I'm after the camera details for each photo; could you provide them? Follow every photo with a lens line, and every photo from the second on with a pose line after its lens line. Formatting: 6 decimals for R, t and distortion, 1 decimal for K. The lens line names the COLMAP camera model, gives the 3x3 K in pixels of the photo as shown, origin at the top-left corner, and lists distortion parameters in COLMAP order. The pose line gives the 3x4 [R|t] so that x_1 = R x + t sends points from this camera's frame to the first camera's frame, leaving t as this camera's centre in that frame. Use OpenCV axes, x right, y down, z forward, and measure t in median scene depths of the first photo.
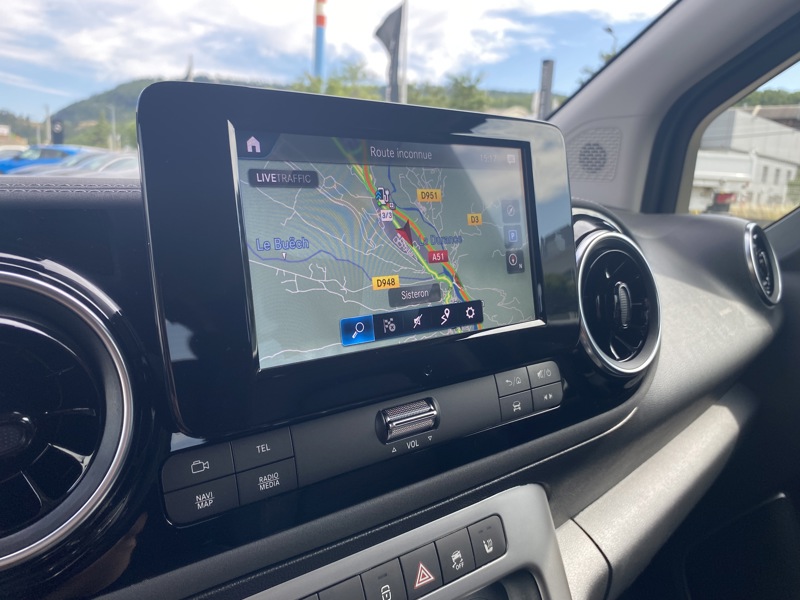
lens RADIAL K [[610.4, 0, 400.4], [0, 610.4, 260.3], [0, 0, 1]] dist [-0.012830, -0.005227]
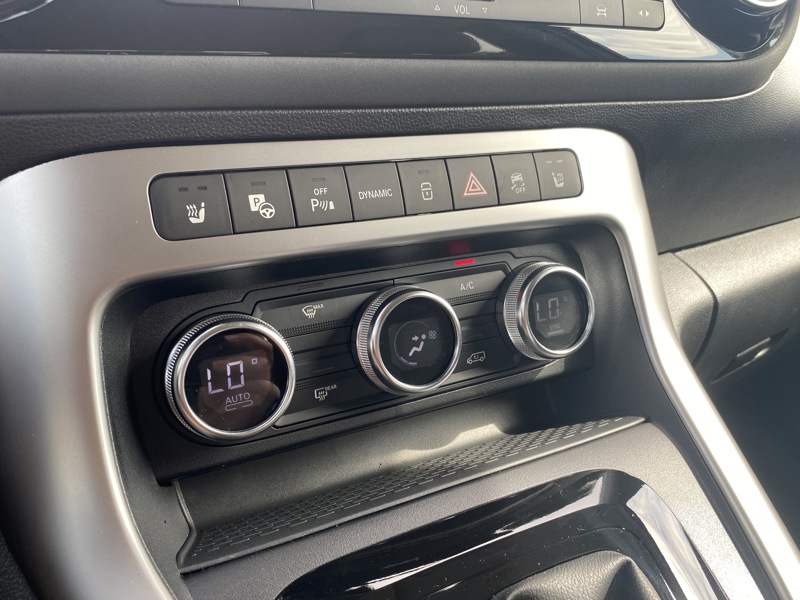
lens RADIAL K [[610.4, 0, 400.4], [0, 610.4, 260.3], [0, 0, 1]] dist [-0.012830, -0.005227]
pose [[0.983610, 0.029234, -0.177921, 0.087636], [-0.008273, 0.993047, 0.117431, 0.504400], [0.180117, -0.114034, 0.977013, 0.139499]]
